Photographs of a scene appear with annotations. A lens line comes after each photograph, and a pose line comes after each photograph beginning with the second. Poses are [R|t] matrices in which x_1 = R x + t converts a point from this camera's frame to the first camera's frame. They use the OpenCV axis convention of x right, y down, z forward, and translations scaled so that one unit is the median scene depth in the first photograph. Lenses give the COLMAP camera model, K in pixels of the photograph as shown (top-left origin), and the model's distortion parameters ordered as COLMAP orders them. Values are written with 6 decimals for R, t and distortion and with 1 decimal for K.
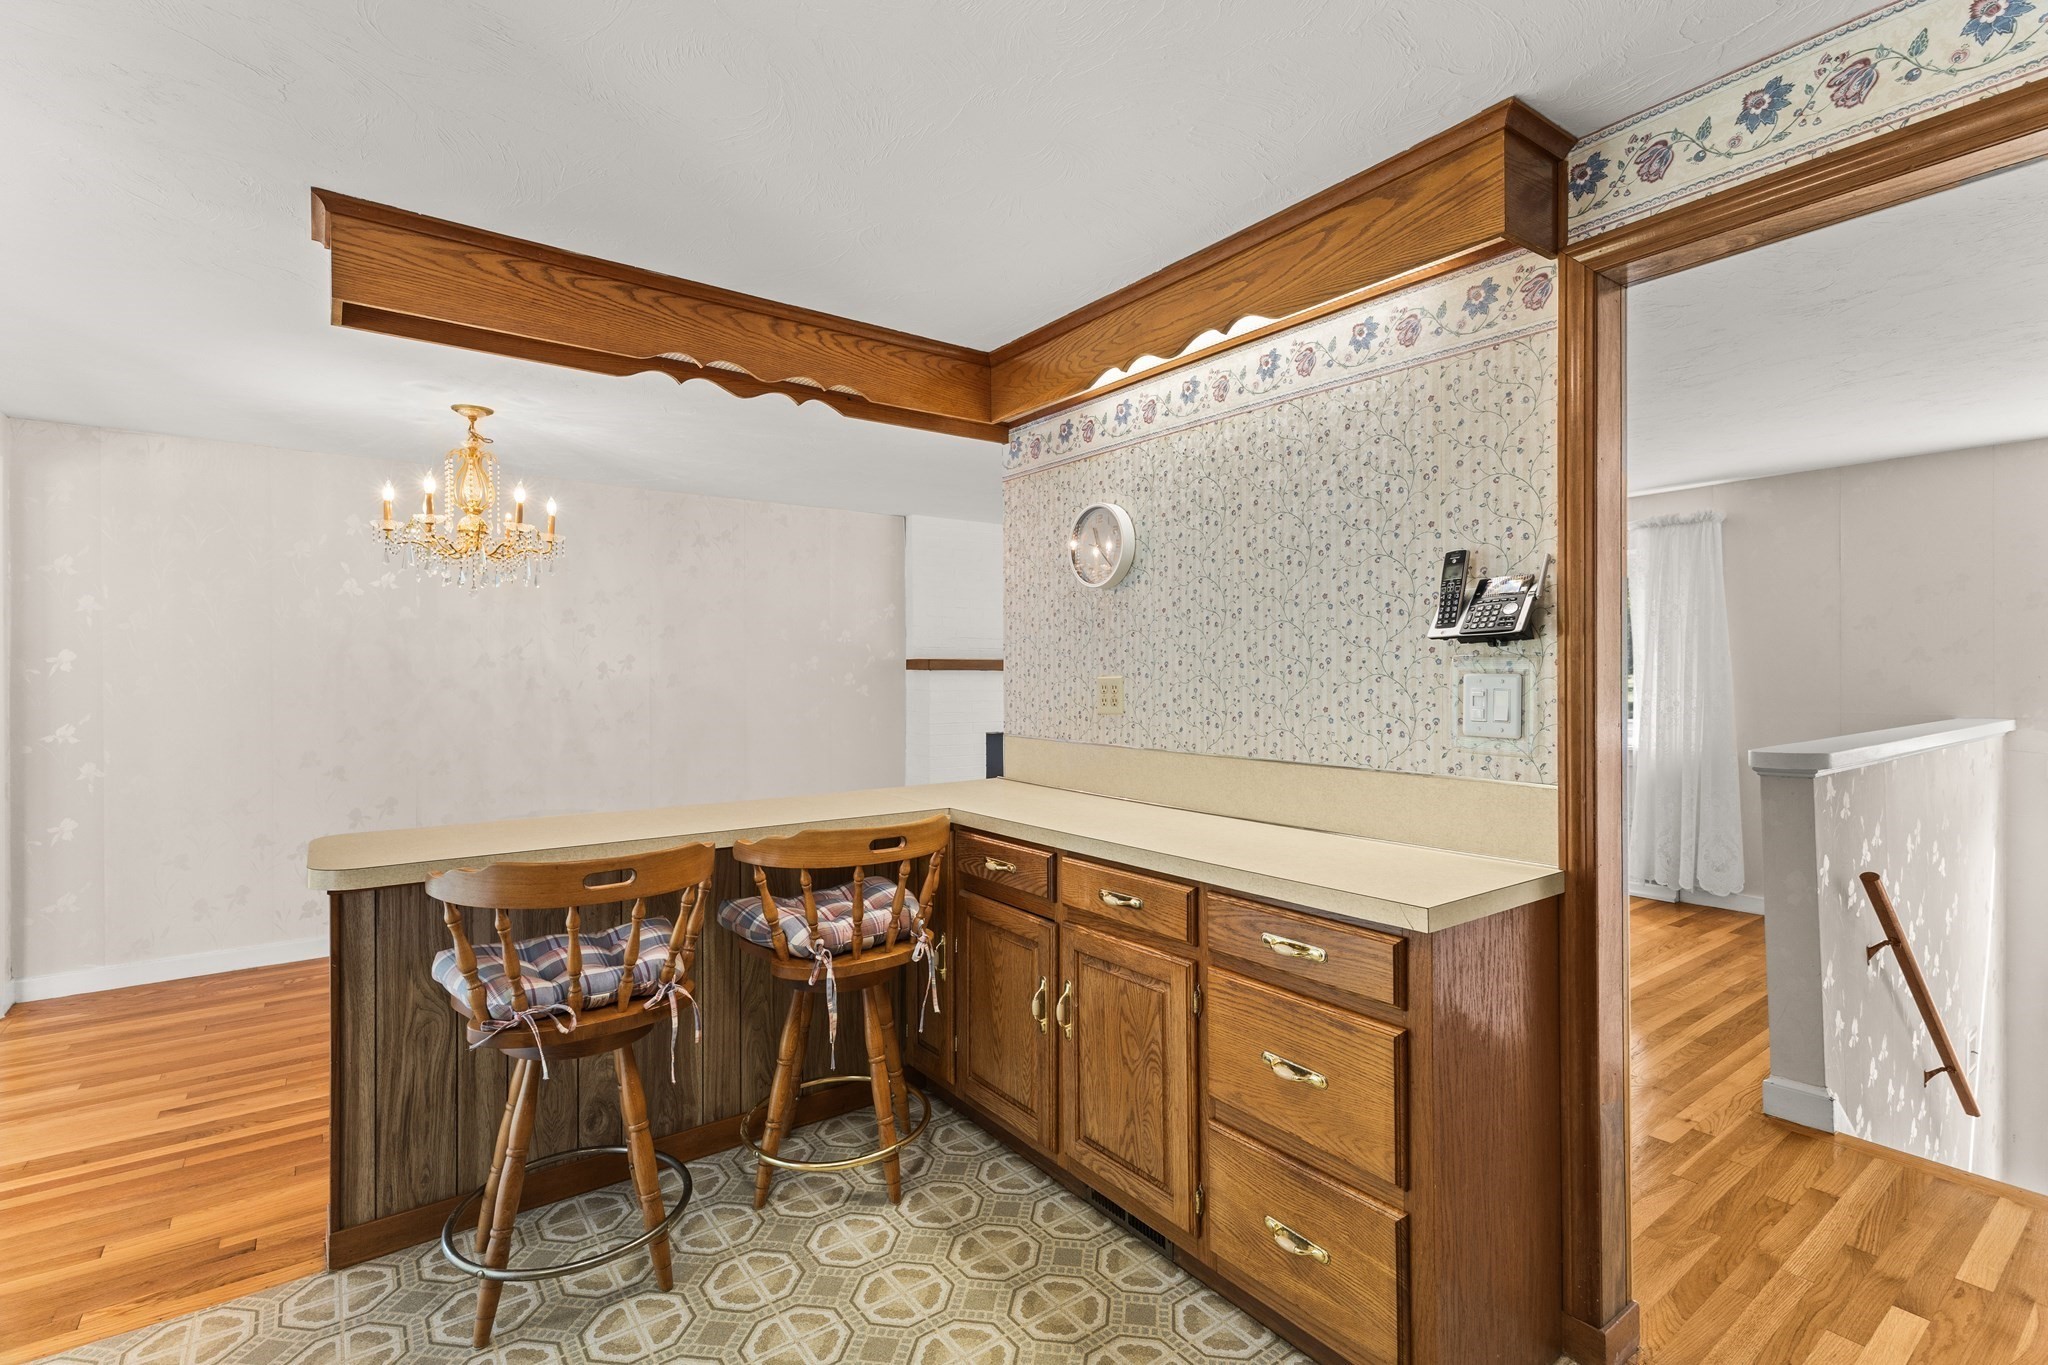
lens RADIAL K [[942.2, 0, 1026.5], [0, 942.2, 675.3], [0, 0, 1]] dist [0.010407, 0.000120]
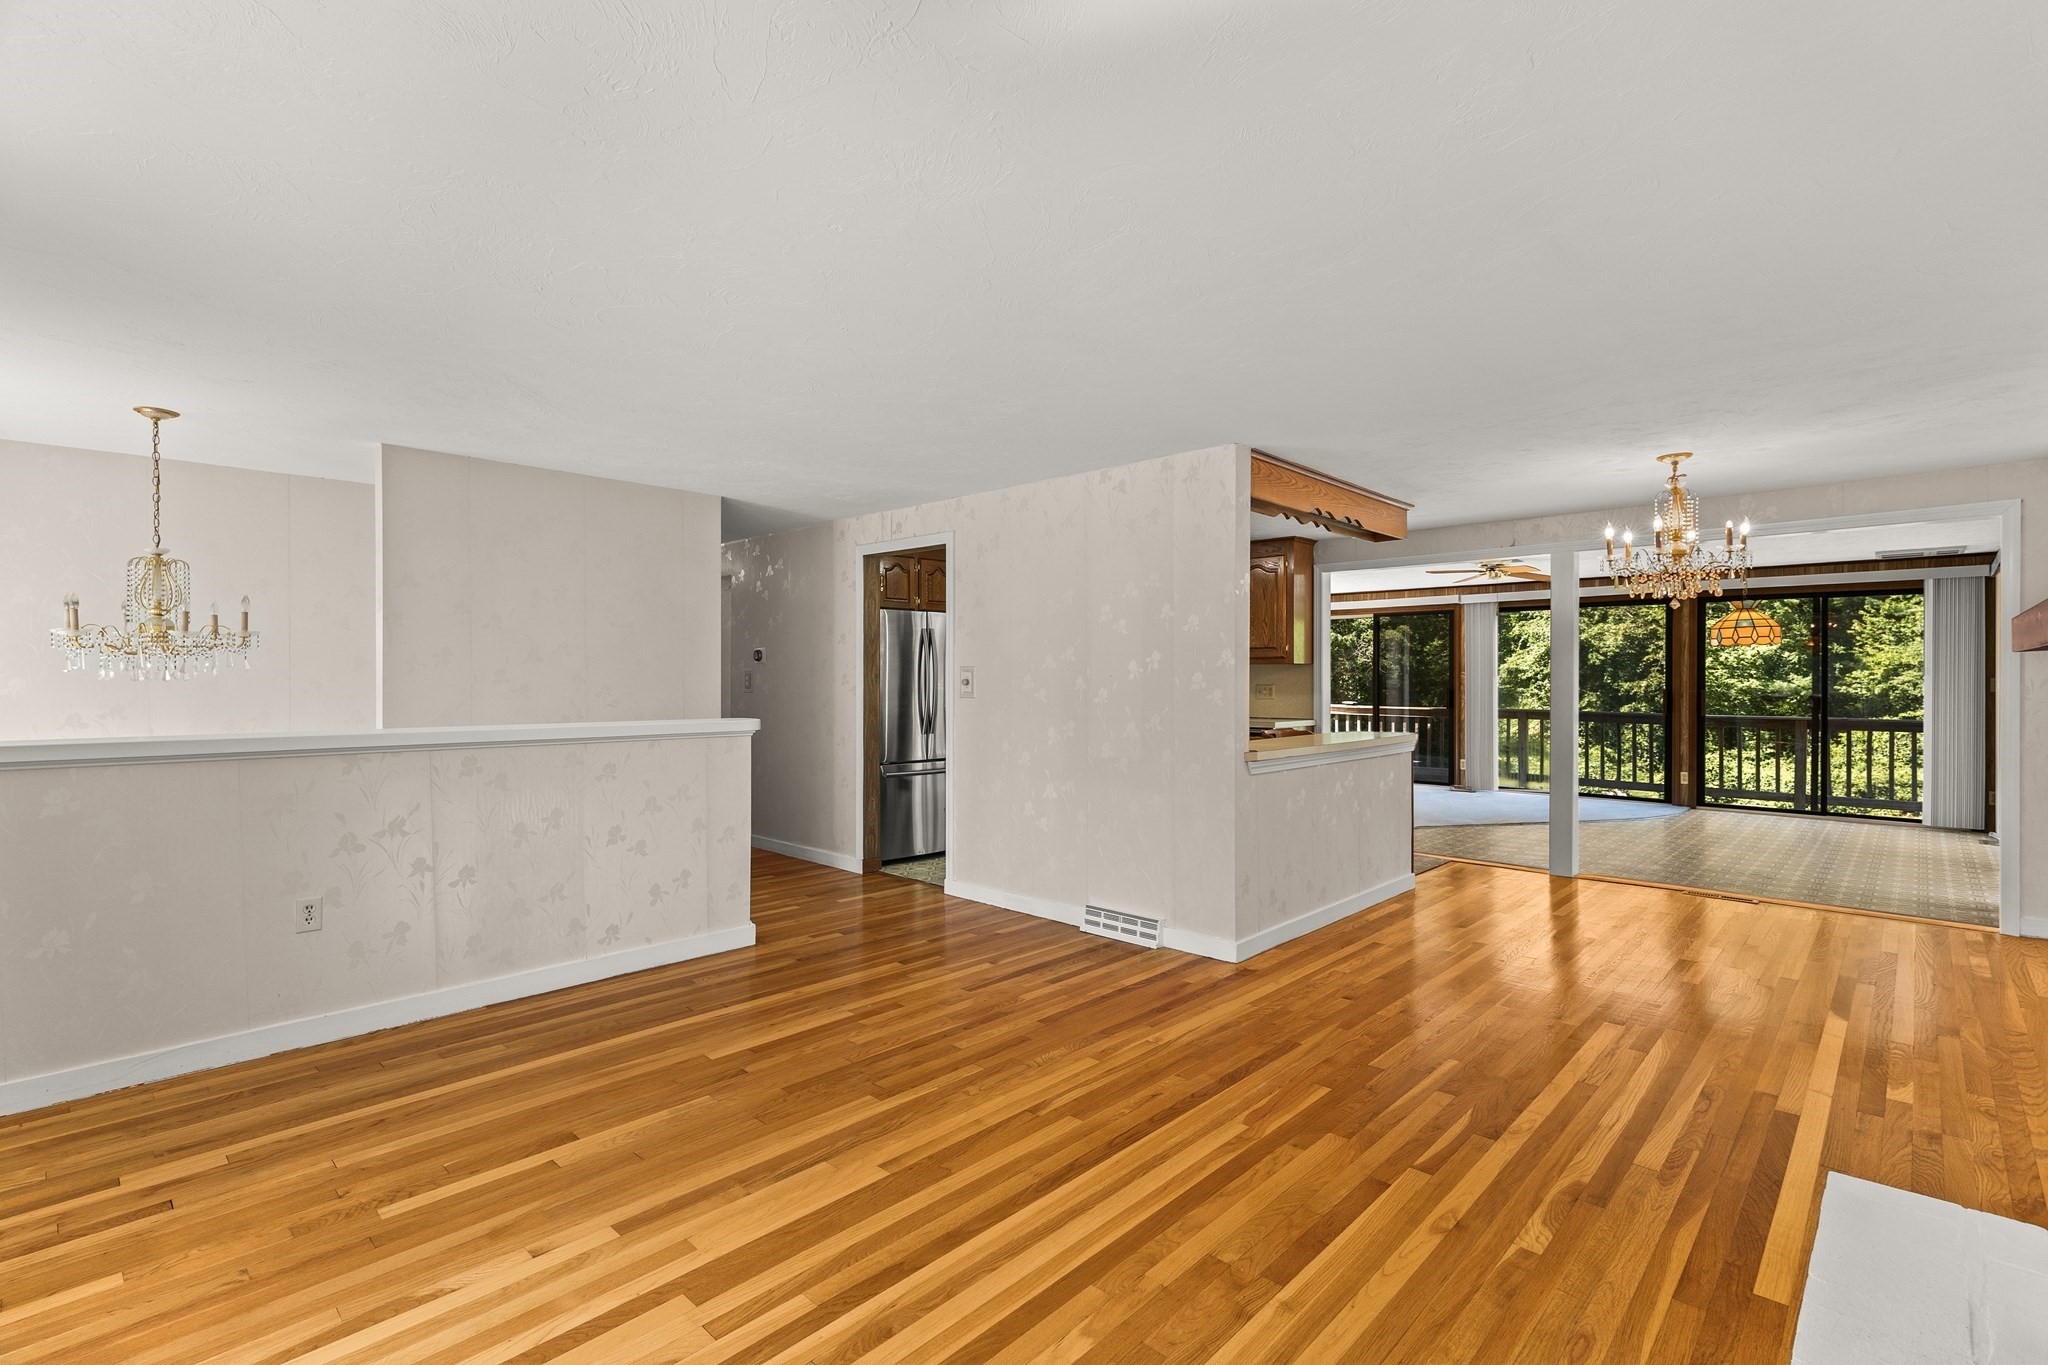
lens RADIAL K [[934.3, 0, 1025.4], [0, 934.3, 681.9], [0, 0, 1]] dist [0.006380, -0.000438]
pose [[-0.986276, 0.004516, -0.165042, 0.460876], [0.002885, 0.999945, 0.010119, 0.000252], [0.165078, 0.009504, -0.986235, 2.085071]]
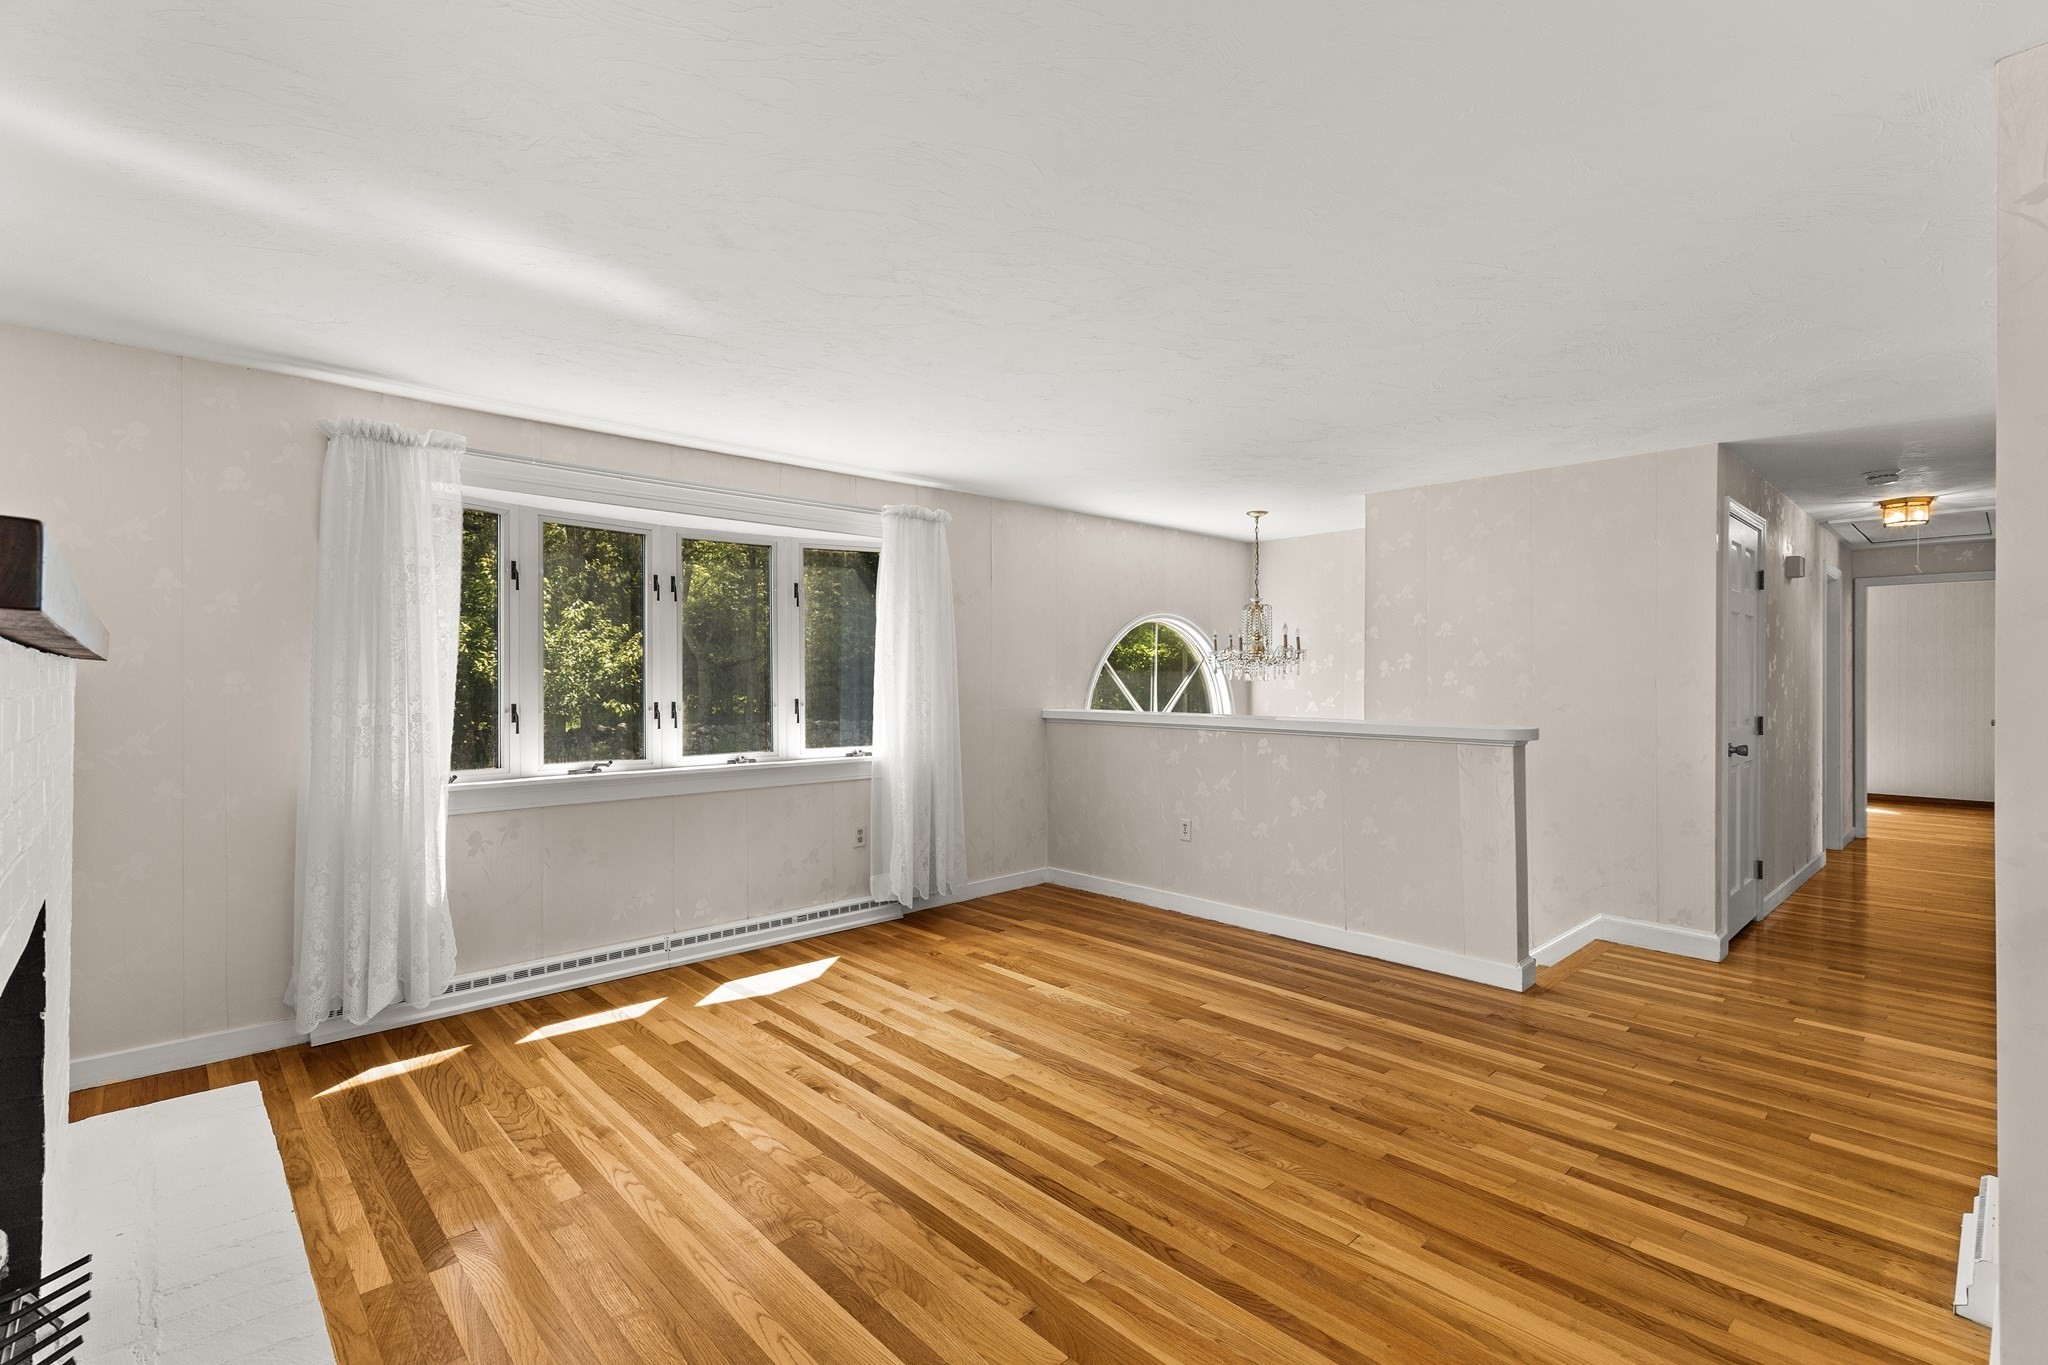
lens RADIAL K [[934.3, 0, 1025.4], [0, 934.3, 681.9], [0, 0, 1]] dist [0.006380, -0.000438]
pose [[-0.111897, 0.000416, 0.993720, -0.389961], [0.003785, 0.999993, 0.000008, 0.007039], [-0.993713, 0.003762, -0.111898, 1.472977]]
